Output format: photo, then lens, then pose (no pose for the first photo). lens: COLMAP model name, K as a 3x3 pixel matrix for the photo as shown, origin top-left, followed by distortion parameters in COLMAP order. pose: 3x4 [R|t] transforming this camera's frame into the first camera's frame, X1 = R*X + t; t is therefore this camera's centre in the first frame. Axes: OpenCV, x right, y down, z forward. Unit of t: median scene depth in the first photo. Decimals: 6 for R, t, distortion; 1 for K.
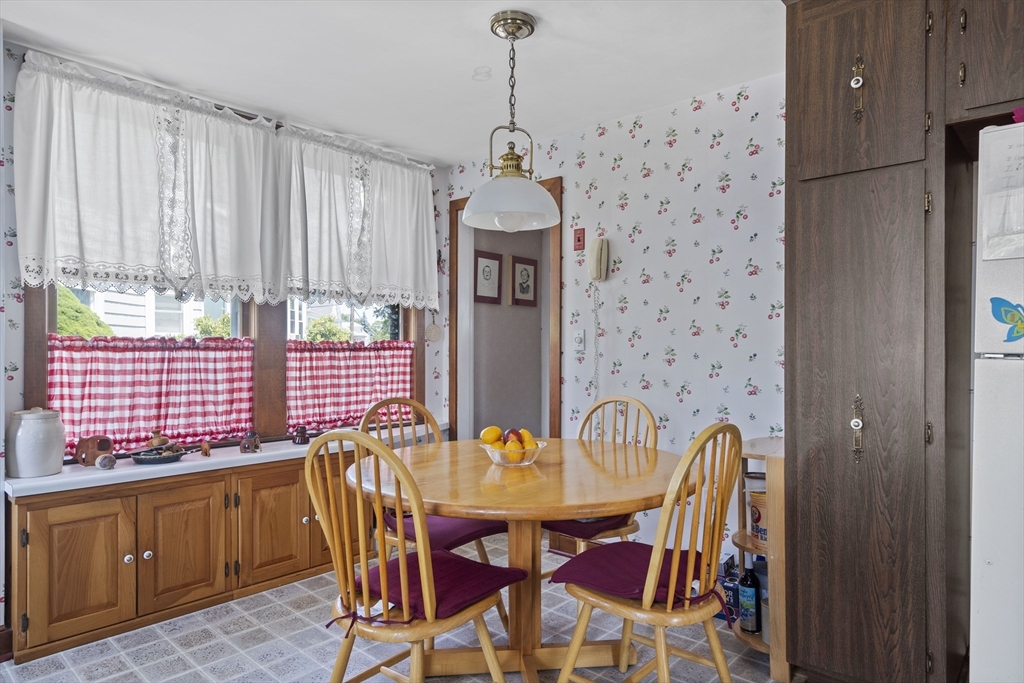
lens RADIAL K [[644.4, 0, 512.0], [0, 644.4, 350.1], [0, 0, 1]] dist [0.007571, 0.003155]
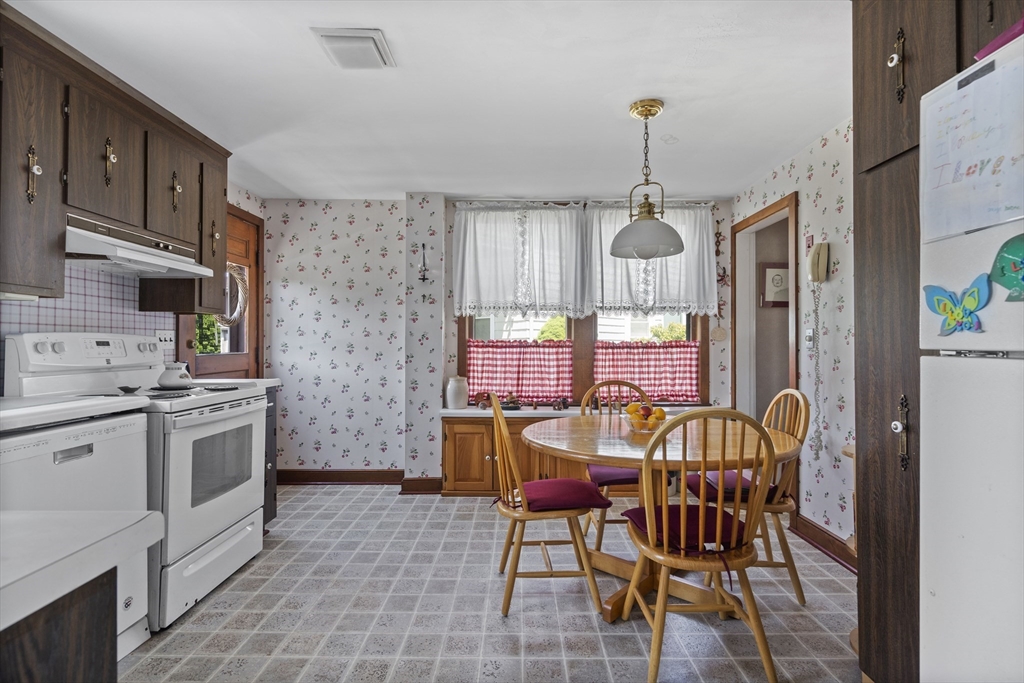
lens RADIAL K [[513.0, 0, 513.3], [0, 513.0, 338.6], [0, 0, 1]] dist [-0.003167, 0.005487]
pose [[0.646005, -0.012852, -0.763225, 0.523719], [-0.002310, 0.999821, -0.018792, 0.002472], [0.763330, 0.013903, 0.645859, 0.075763]]
